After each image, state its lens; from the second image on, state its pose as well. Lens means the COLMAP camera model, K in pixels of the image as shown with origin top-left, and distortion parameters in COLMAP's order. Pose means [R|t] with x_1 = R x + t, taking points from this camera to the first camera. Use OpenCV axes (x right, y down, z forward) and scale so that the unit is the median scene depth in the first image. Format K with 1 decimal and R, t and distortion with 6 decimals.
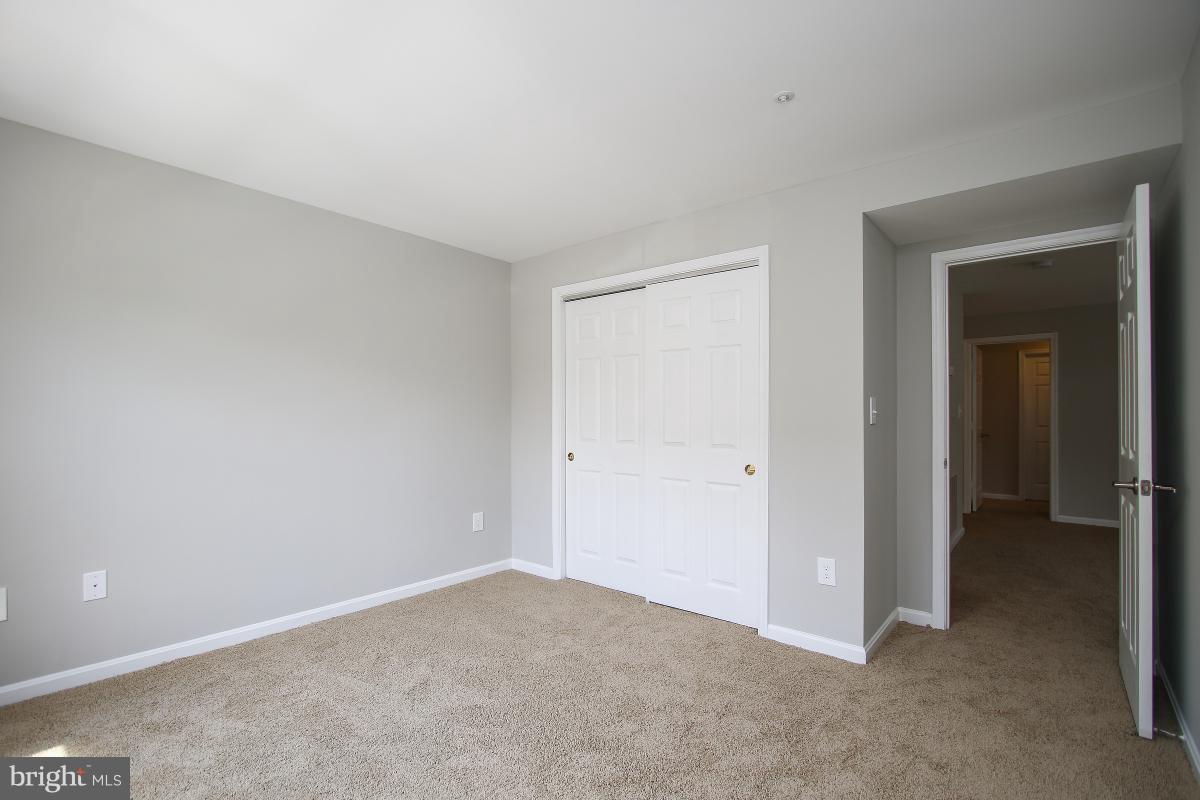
lens RADIAL K [[553.8, 0, 593.8], [0, 553.8, 401.4], [0, 0, 1]] dist [-0.005345, -0.000409]
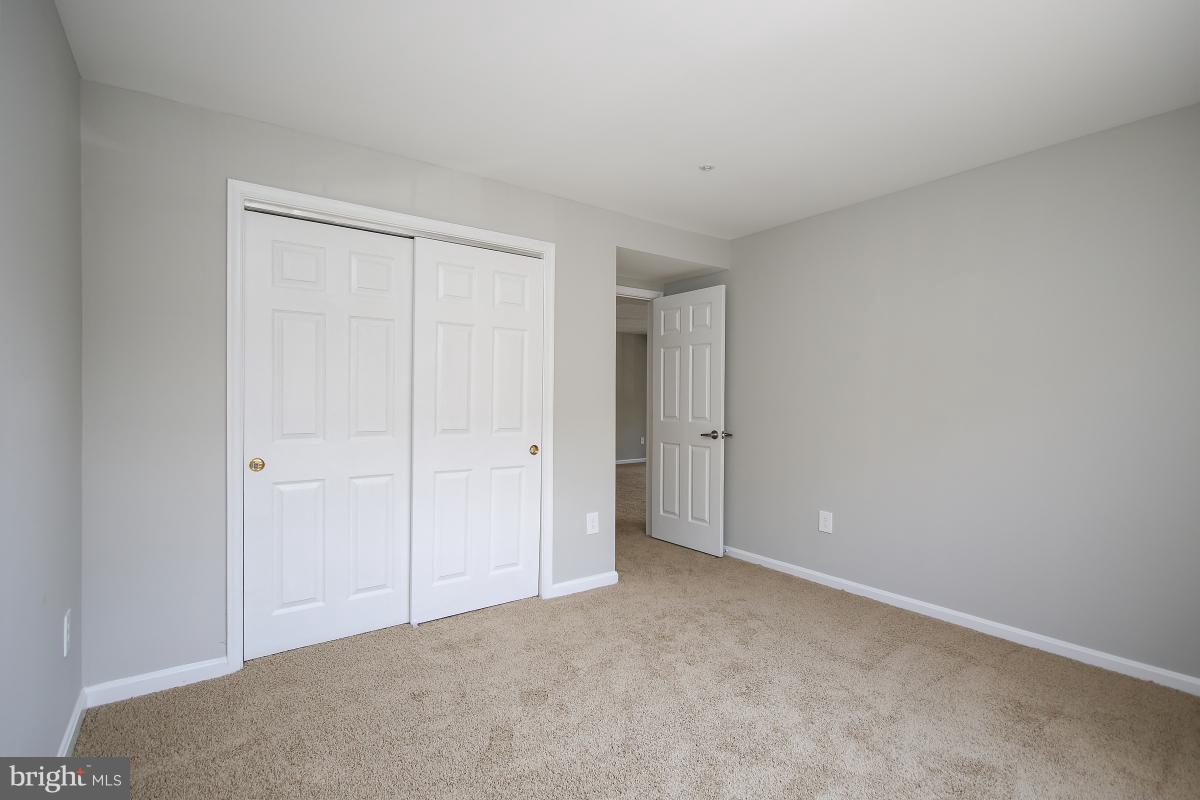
lens RADIAL K [[553.8, 0, 597.5], [0, 553.8, 400.3], [0, 0, 1]] dist [-0.005345, -0.000409]
pose [[0.247881, -0.009927, 0.968740, -0.697848], [-0.033180, 0.999274, 0.018730, 0.003951], [-0.968222, -0.036785, 0.247372, 0.608116]]
